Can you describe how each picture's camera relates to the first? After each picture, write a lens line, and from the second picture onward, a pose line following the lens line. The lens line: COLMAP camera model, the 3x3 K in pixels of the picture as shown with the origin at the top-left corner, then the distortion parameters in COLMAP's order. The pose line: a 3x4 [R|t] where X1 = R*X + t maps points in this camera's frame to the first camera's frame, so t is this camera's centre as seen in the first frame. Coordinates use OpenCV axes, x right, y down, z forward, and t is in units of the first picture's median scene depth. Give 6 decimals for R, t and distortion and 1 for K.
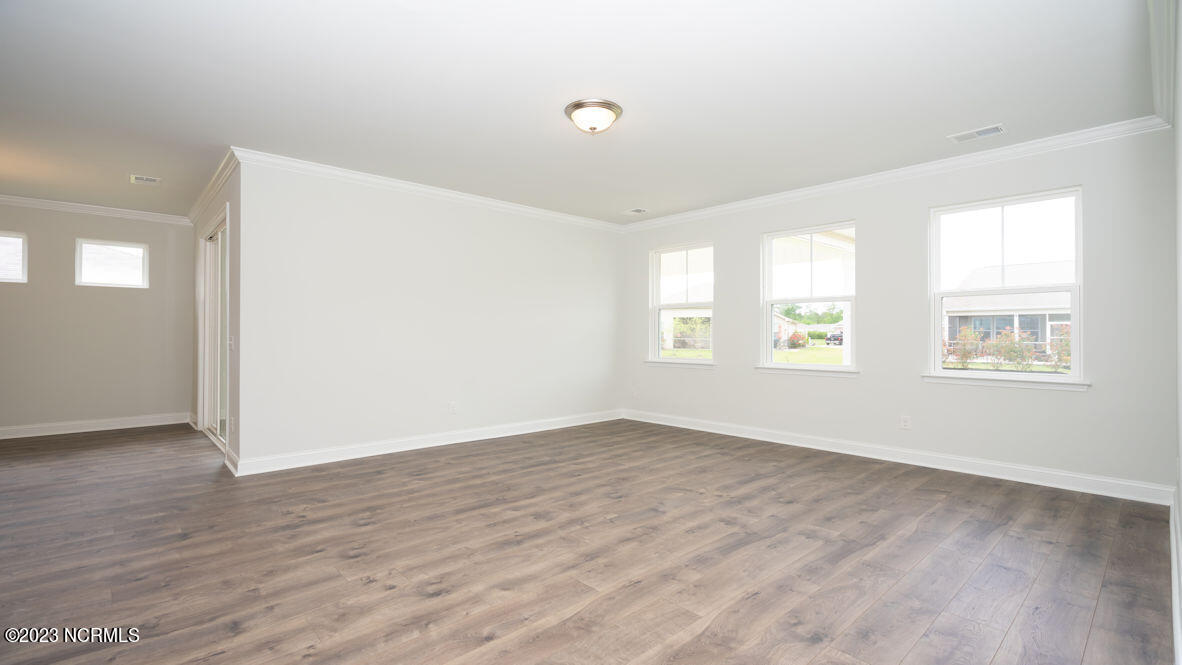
lens RADIAL K [[534.0, 0, 585.6], [0, 534.0, 314.3], [0, 0, 1]] dist [-0.000075, -0.000212]
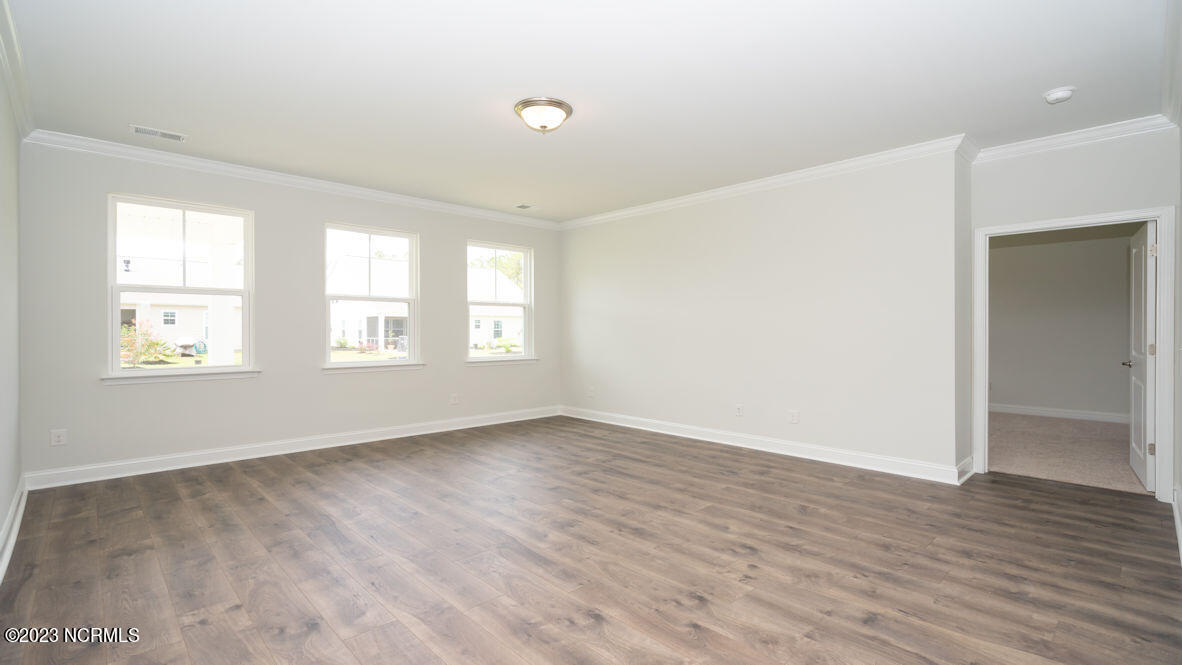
lens RADIAL K [[534.0, 0, 605.5], [0, 534.0, 330.7], [0, 0, 1]] dist [-0.000075, -0.000212]
pose [[-0.042118, -0.002459, 0.999110, -1.205156], [-0.038990, 0.999239, 0.000815, 0.032920], [-0.998352, -0.038921, -0.042182, 1.139522]]
